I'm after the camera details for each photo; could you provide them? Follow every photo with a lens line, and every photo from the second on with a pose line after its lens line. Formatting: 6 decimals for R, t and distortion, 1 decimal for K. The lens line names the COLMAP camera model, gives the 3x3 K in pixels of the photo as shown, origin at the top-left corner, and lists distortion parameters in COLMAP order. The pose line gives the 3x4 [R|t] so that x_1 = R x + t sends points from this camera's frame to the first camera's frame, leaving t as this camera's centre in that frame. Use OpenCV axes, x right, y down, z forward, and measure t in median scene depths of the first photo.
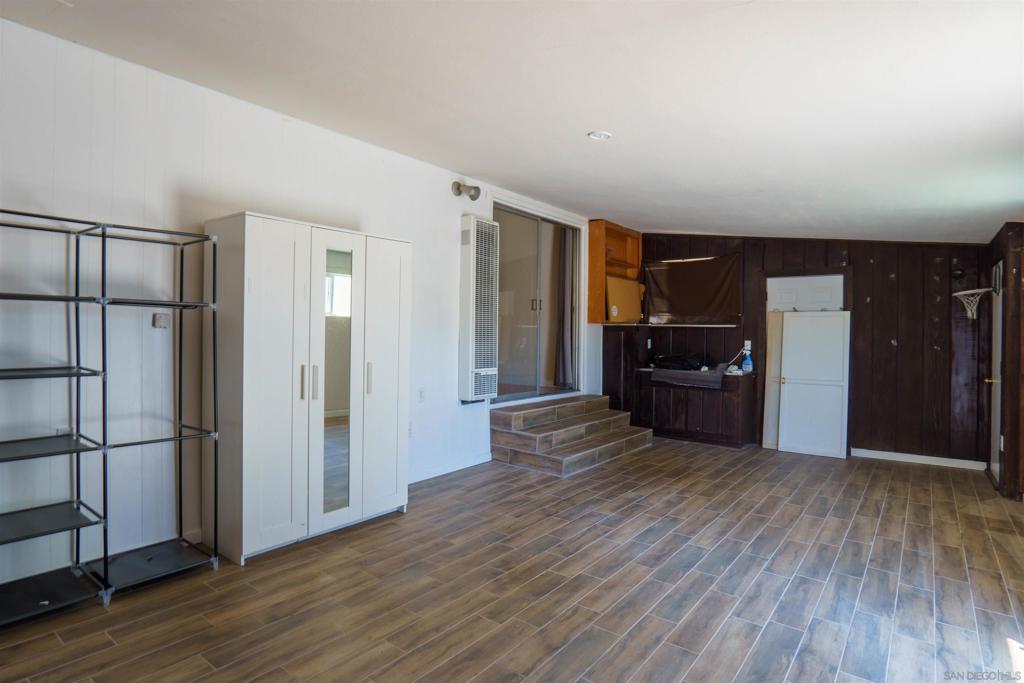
lens RADIAL K [[546.4, 0, 509.7], [0, 546.4, 338.0], [0, 0, 1]] dist [-0.032089, 0.005035]
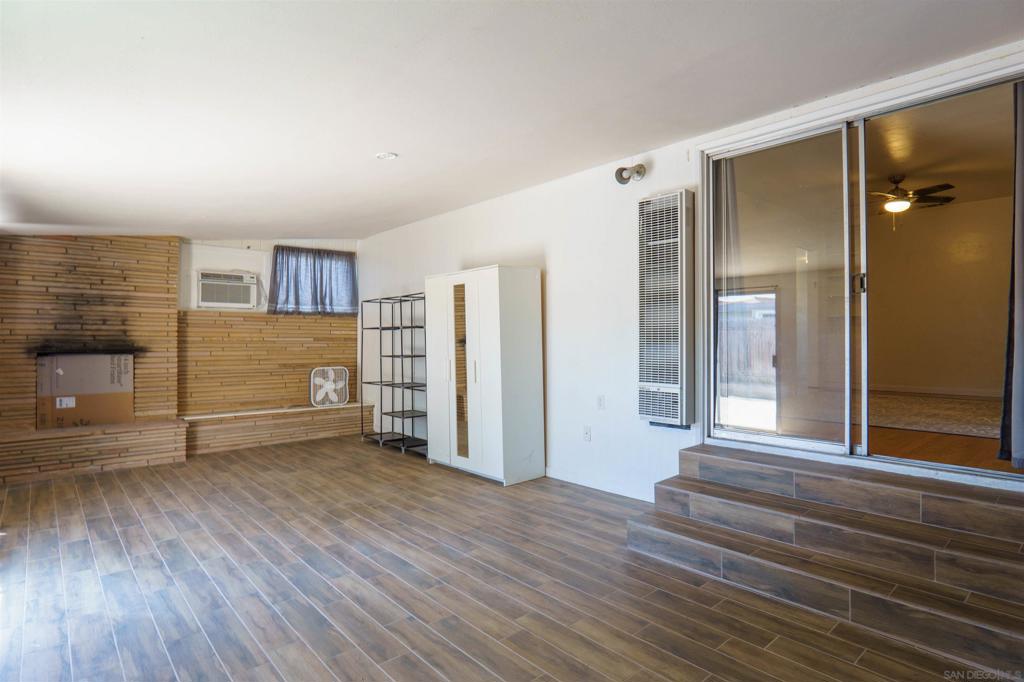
lens RADIAL K [[546.4, 0, 510.8], [0, 546.4, 341.0], [0, 0, 1]] dist [-0.032089, 0.005035]
pose [[-0.189857, -0.010565, -0.981755, 1.189701], [-0.009970, 0.999911, -0.008832, 0.005377], [0.981761, 0.008111, -0.189946, 1.463571]]
